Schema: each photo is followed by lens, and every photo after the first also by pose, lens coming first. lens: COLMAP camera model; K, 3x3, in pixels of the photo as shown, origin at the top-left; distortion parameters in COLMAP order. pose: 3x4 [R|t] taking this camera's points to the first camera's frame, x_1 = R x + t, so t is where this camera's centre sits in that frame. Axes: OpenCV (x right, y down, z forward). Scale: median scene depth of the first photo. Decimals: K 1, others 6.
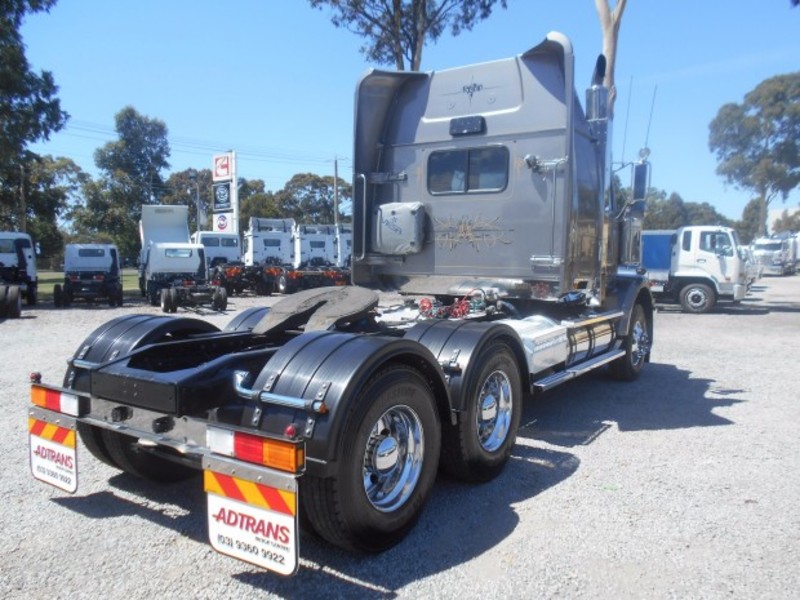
lens RADIAL K [[617.0, 0, 408.7], [0, 617.0, 262.6], [0, 0, 1]] dist [0.048866, -0.124160]
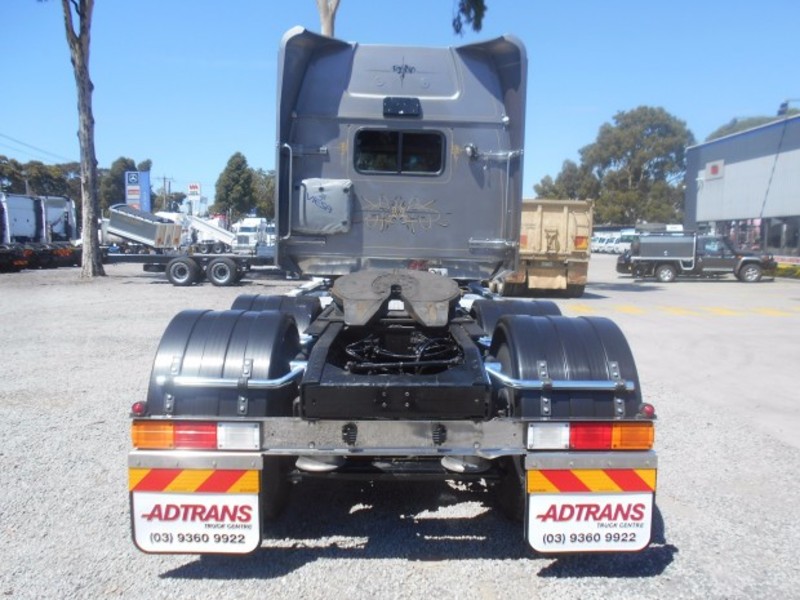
lens RADIAL K [[617.0, 0, 408.7], [0, 617.0, 262.6], [0, 0, 1]] dist [0.048866, -0.124160]
pose [[0.820932, -0.008957, 0.570956, -0.471967], [-0.009987, 0.999499, 0.030039, 0.000272], [-0.570939, -0.030363, 0.820431, 0.168651]]
